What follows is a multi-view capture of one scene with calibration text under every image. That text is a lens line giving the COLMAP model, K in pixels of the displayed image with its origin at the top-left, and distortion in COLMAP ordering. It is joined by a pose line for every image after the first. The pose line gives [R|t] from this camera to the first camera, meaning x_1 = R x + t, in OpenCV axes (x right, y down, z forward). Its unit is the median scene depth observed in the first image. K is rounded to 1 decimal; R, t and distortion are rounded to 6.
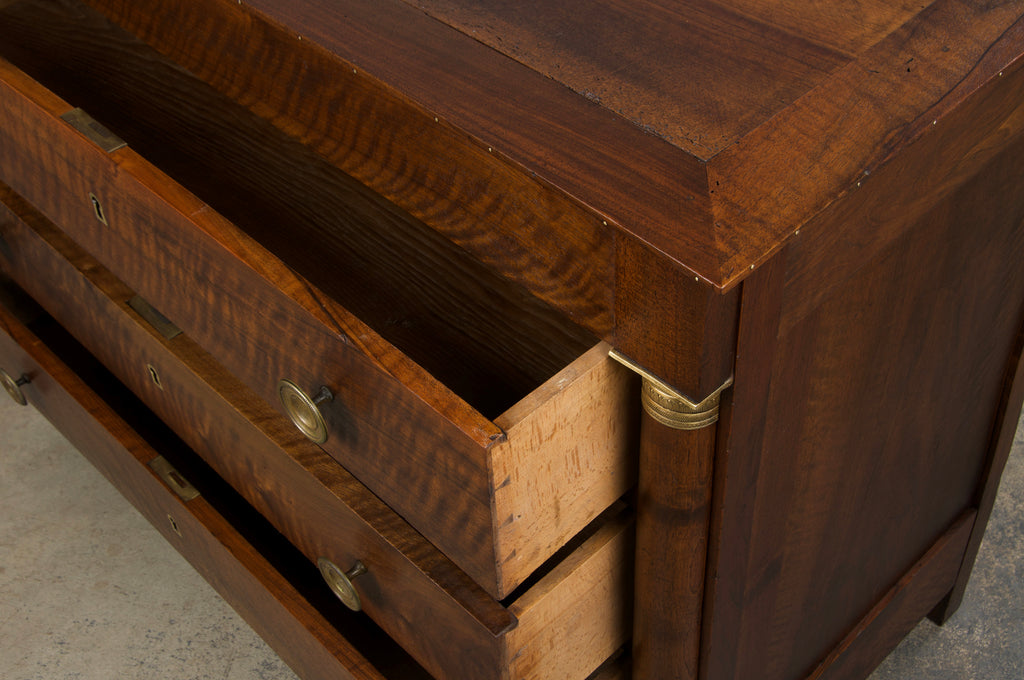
lens RADIAL K [[1327.5, 0, 508.0], [0, 1327.5, 336.7], [0, 0, 1]] dist [0.159231, 0.000000]
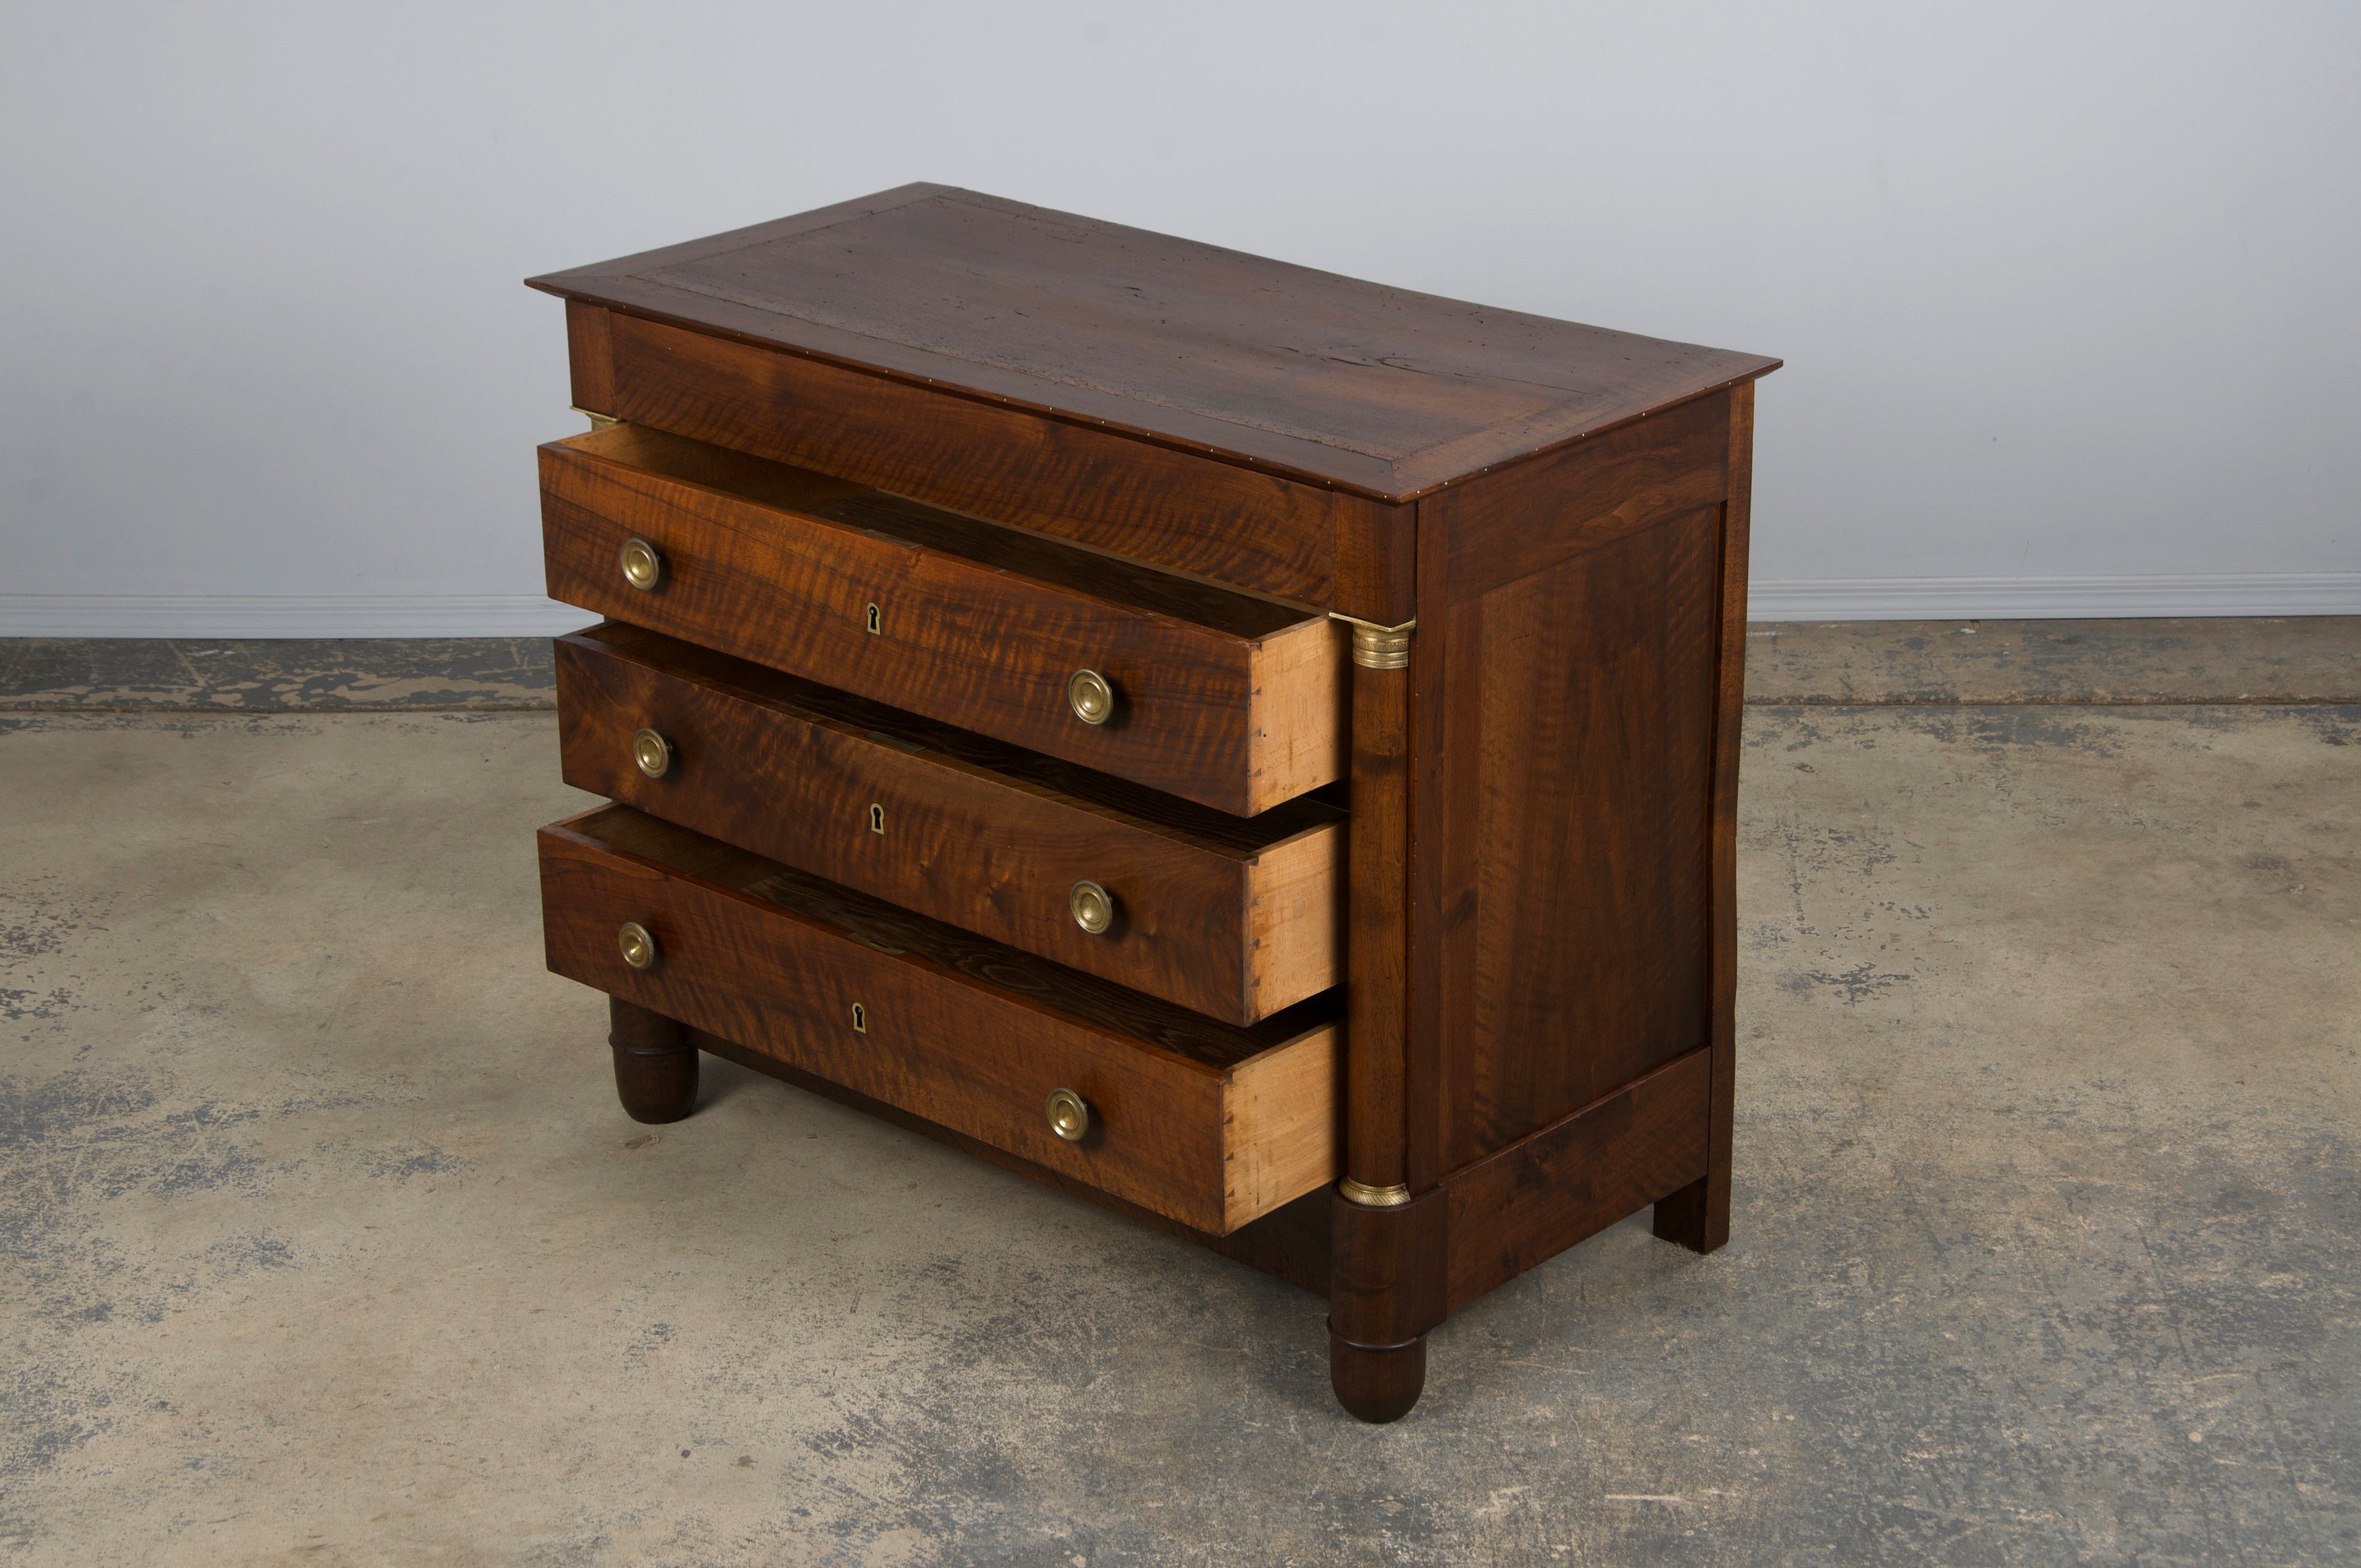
lens RADIAL K [[5076.2, 0, 1200.0], [0, 5076.2, 762.2], [0, 0, 1]] dist [0.365667, 0.000000]
pose [[0.997136, 0.025188, 0.071307, -0.391342], [0.006545, 0.910623, -0.413187, 2.111367], [-0.075341, 0.412470, 0.907850, -3.382076]]
